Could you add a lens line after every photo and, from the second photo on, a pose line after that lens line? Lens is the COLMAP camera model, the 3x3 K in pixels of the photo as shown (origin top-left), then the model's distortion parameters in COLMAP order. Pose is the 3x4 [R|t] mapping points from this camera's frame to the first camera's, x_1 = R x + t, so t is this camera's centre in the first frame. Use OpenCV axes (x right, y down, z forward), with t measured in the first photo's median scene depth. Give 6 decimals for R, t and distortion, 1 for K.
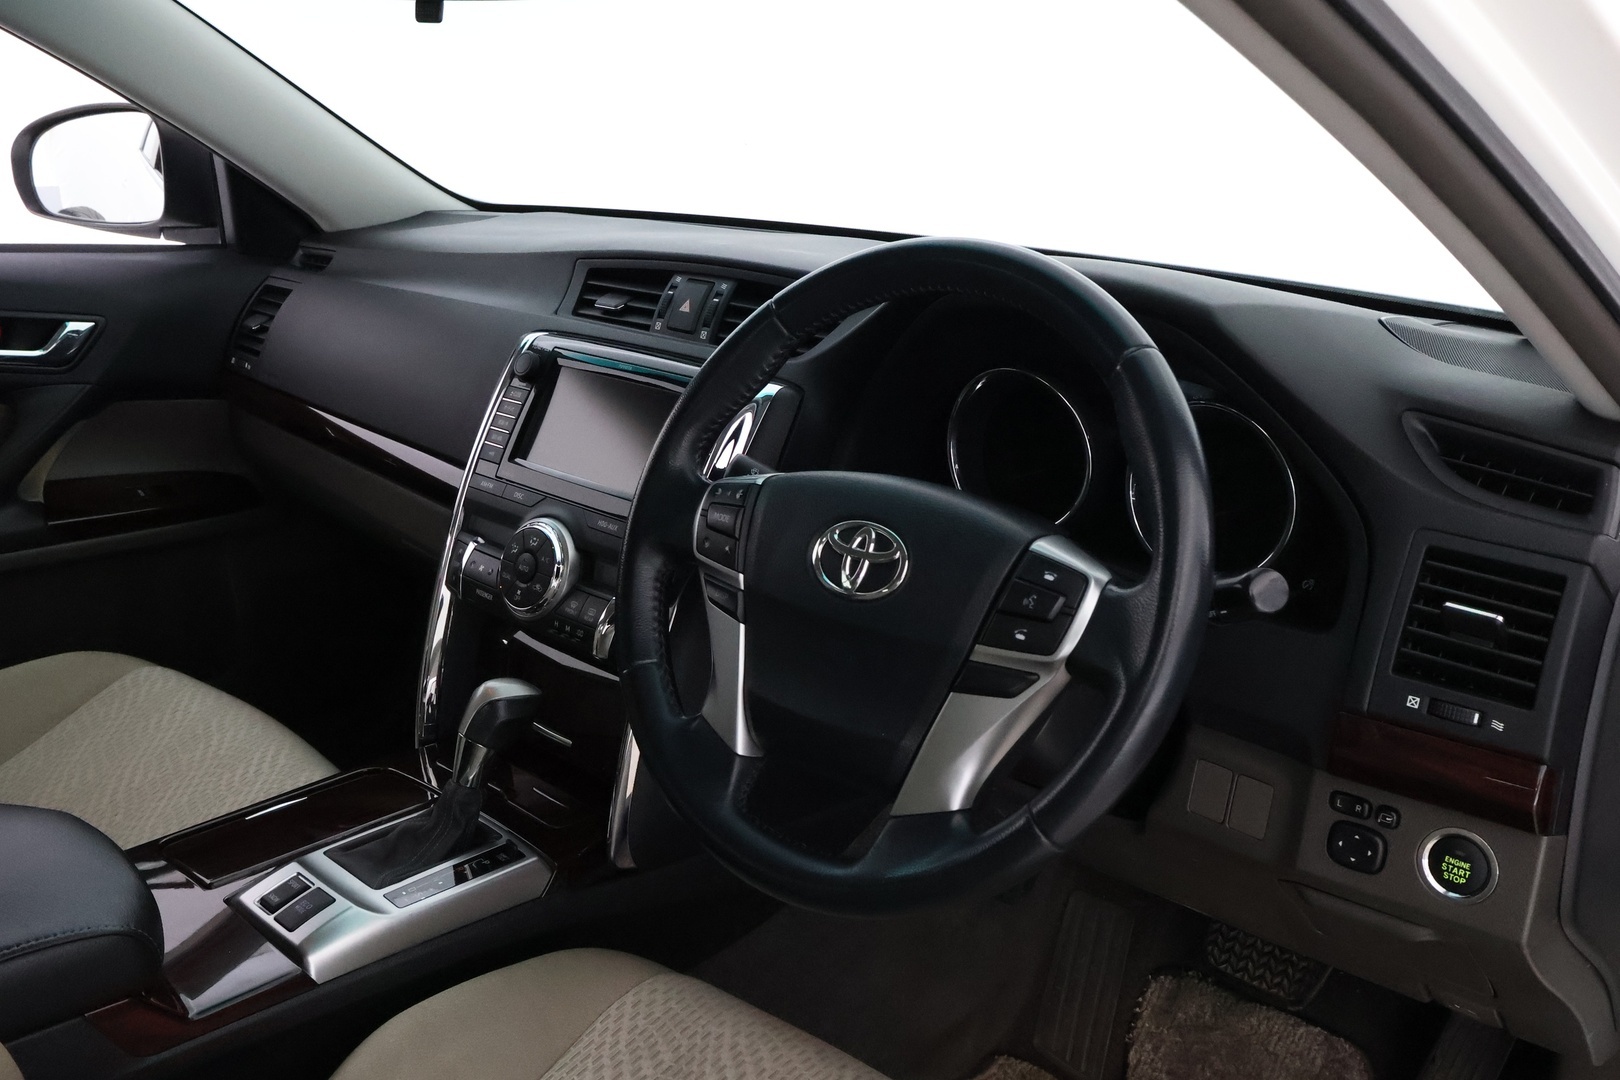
lens RADIAL K [[1501.5, 0, 807.6], [0, 1501.5, 539.0], [0, 0, 1]] dist [-0.001079, 0.000000]
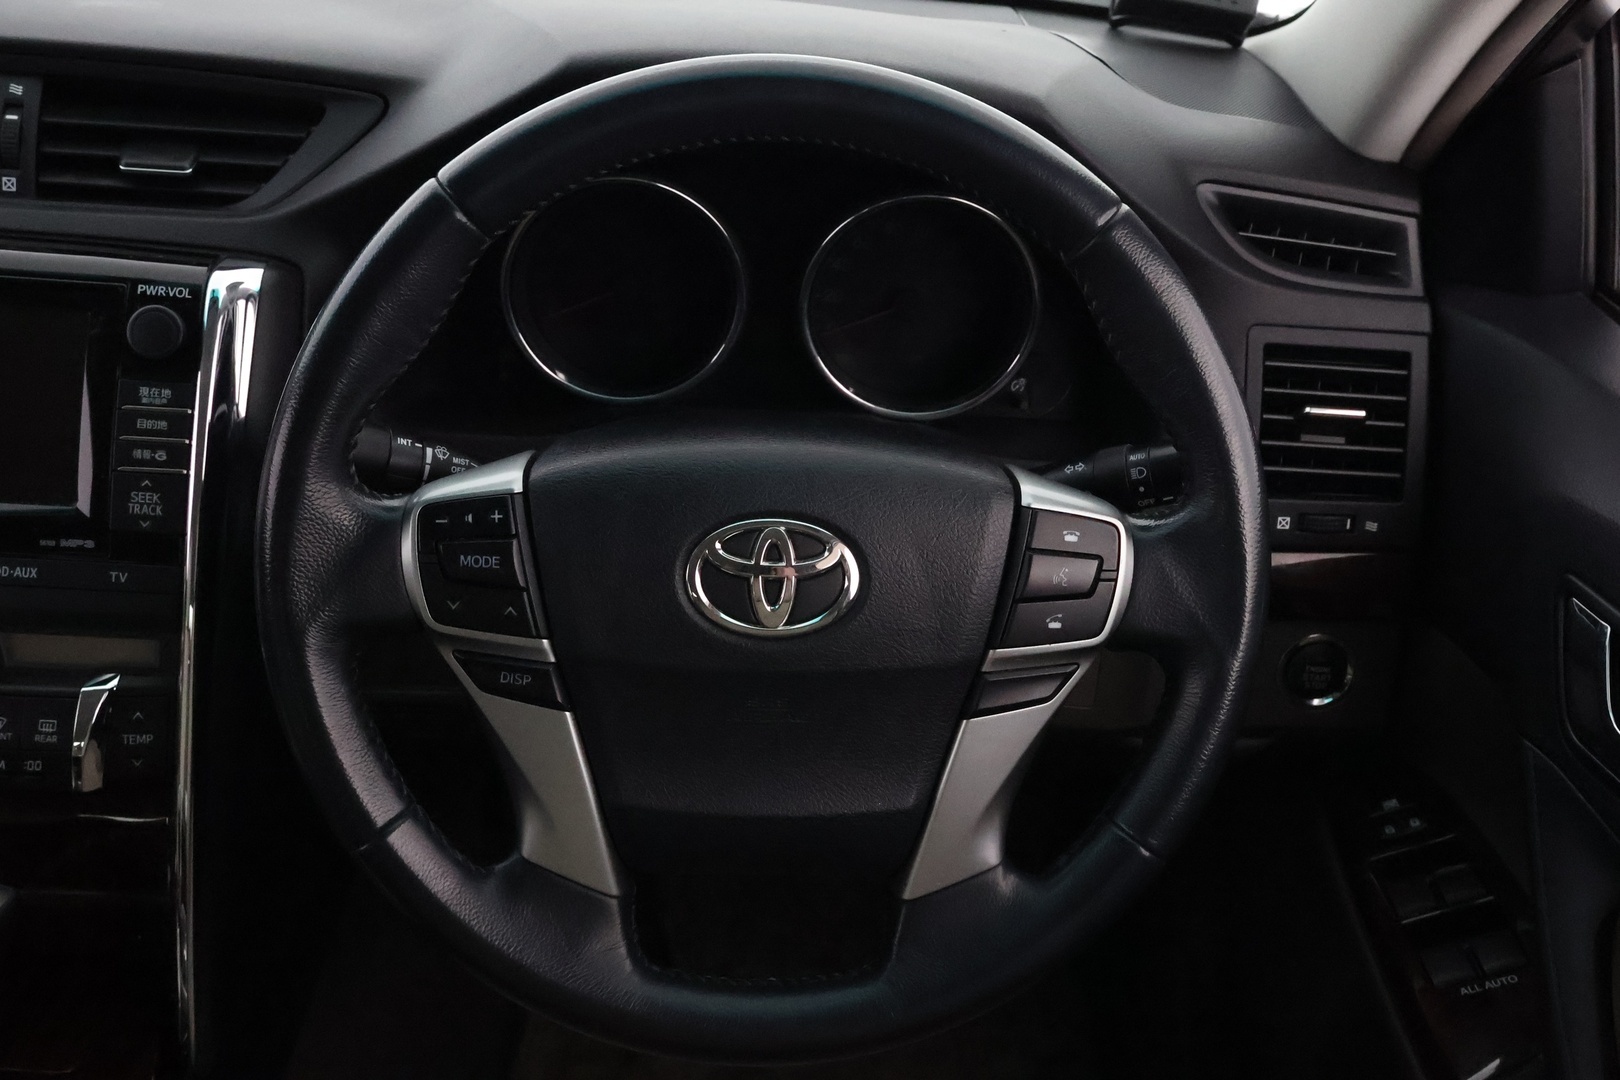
lens RADIAL K [[1796.5, 0, 807.4], [0, 1796.5, 538.6], [0, 0, 1]] dist [-0.012030, 0.000000]
pose [[0.713340, -0.324372, 0.621231, -0.429469], [0.148755, 0.936320, 0.318083, -0.244897], [-0.684849, -0.134490, 0.716167, 0.401553]]
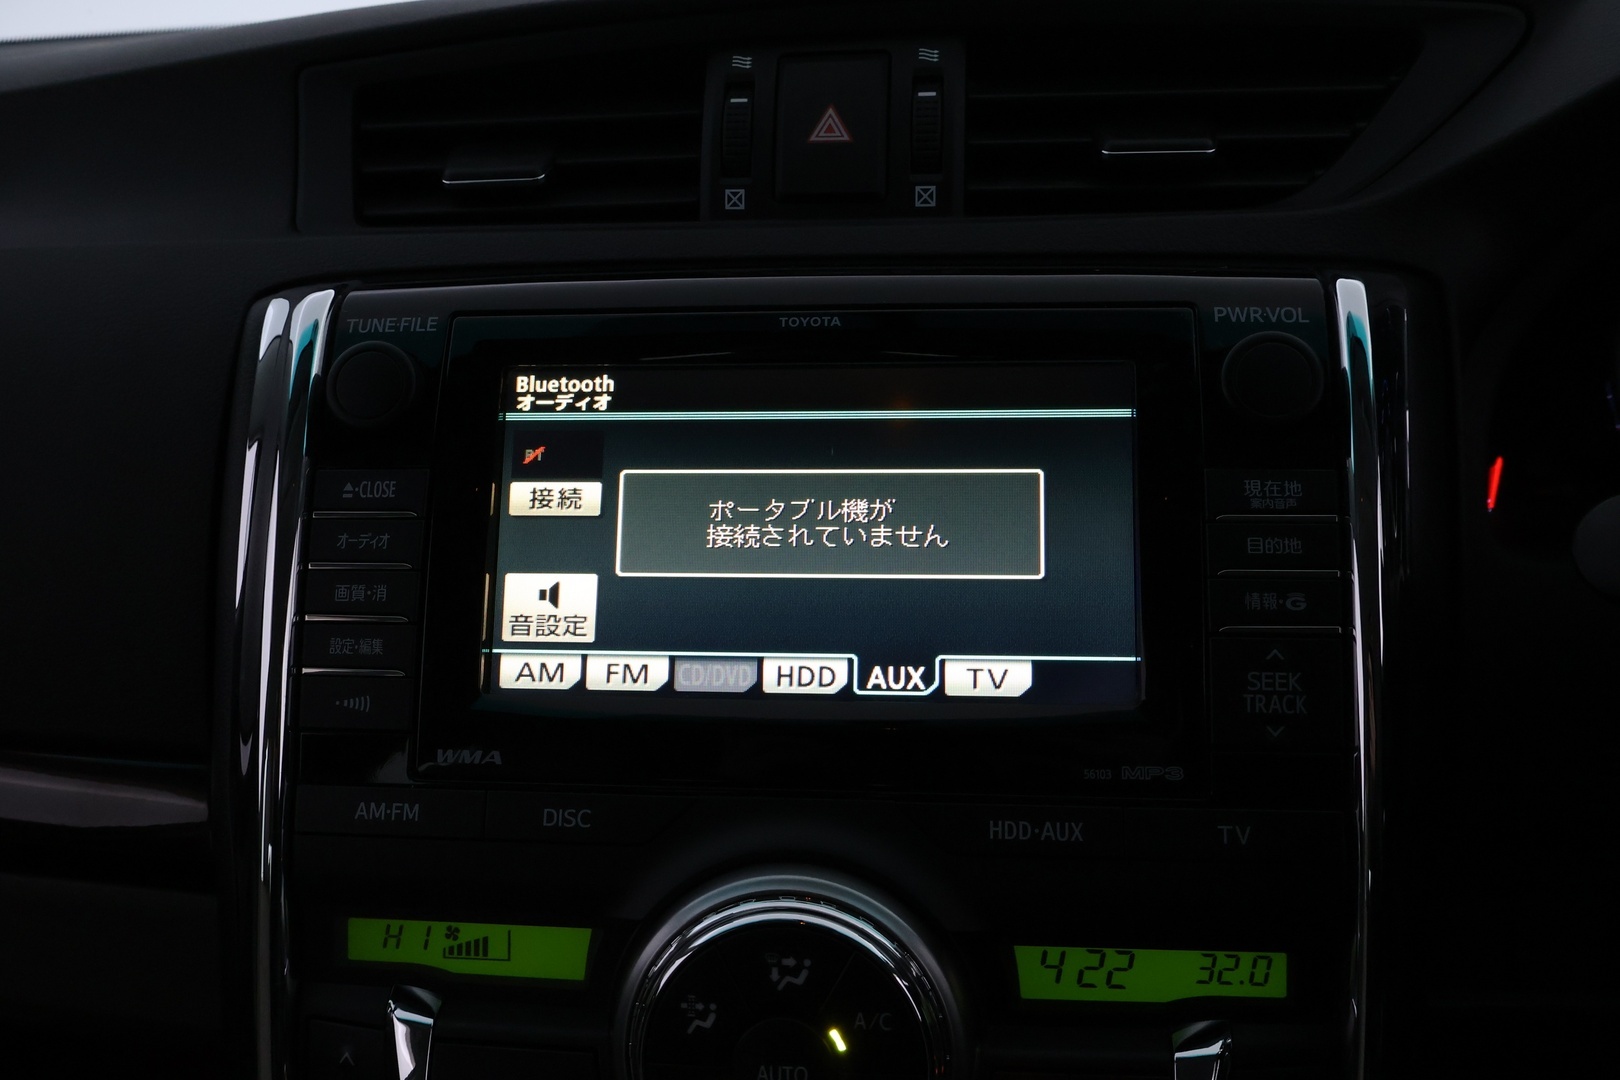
lens RADIAL K [[1347.9, 0, 807.2], [0, 1347.9, 543.4], [0, 0, 1]] dist [-0.017827, 0.001061]
pose [[0.792807, -0.265276, 0.548713, -0.389087], [0.231119, 0.963919, 0.132078, -0.143070], [-0.563952, 0.022106, 0.825512, 1.026477]]
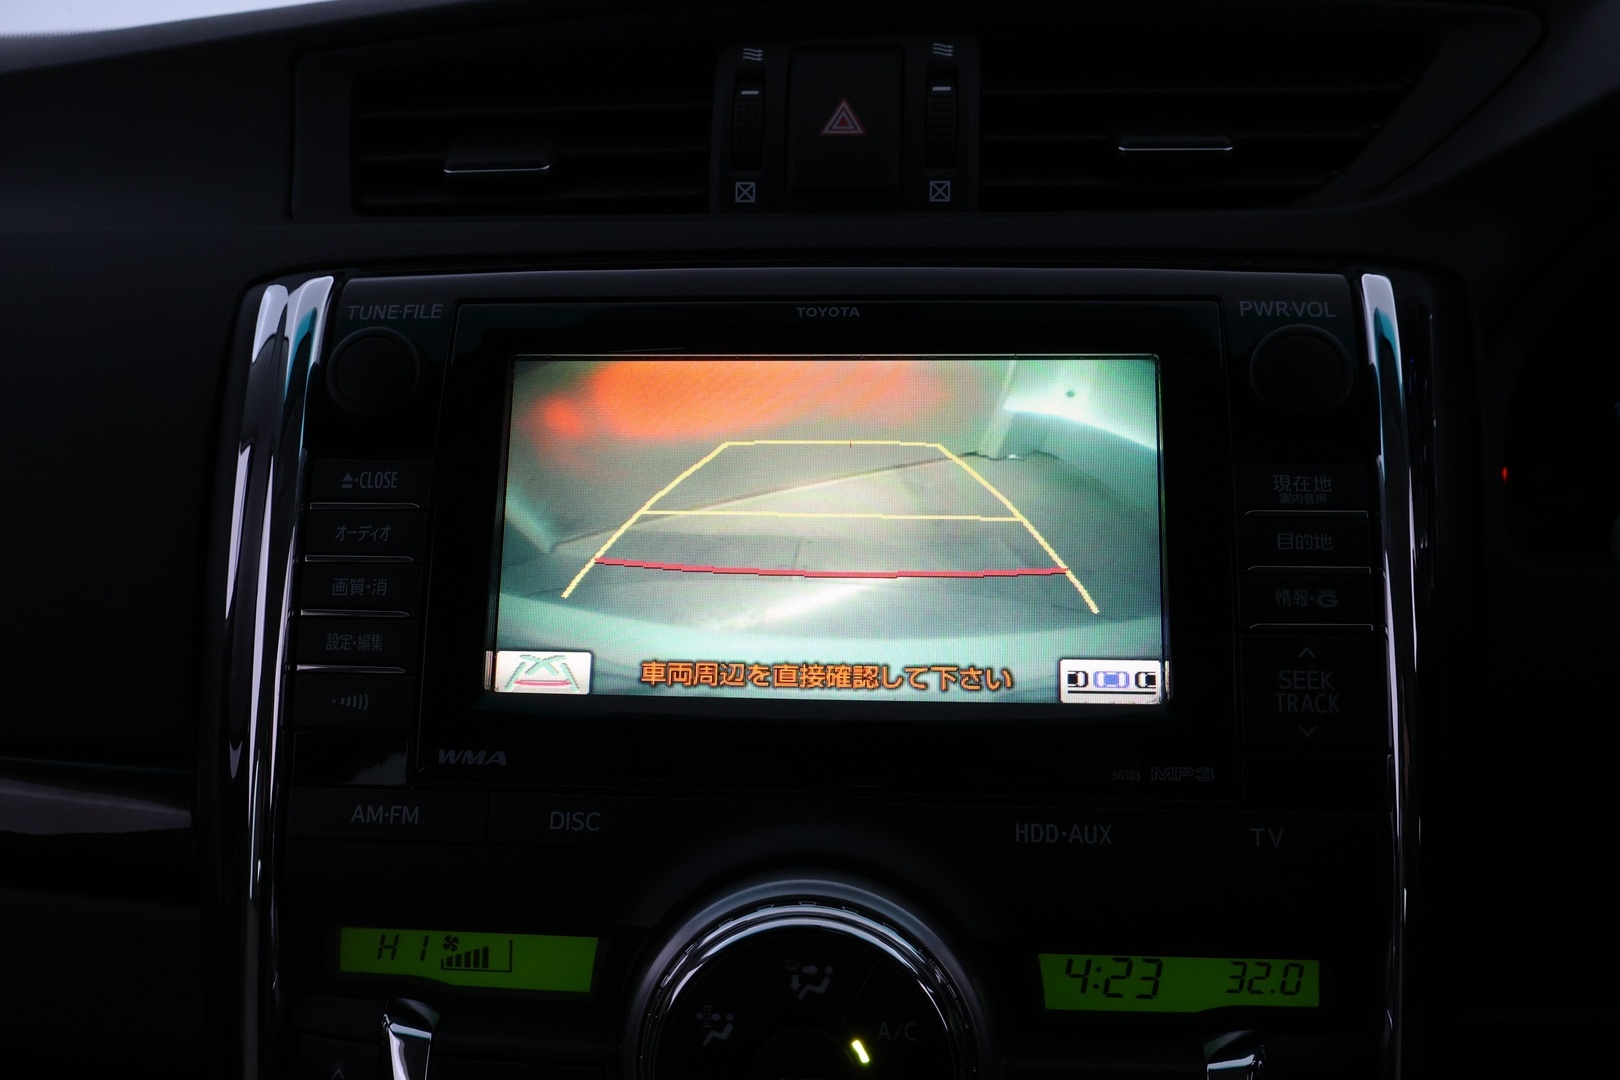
lens RADIAL K [[1347.9, 0, 808.0], [0, 1347.9, 542.3], [0, 0, 1]] dist [-0.017827, 0.001061]
pose [[0.779227, -0.245991, 0.576449, -0.397013], [0.221603, 0.968482, 0.113729, -0.134950], [-0.586256, 0.039122, 0.809180, 1.044024]]
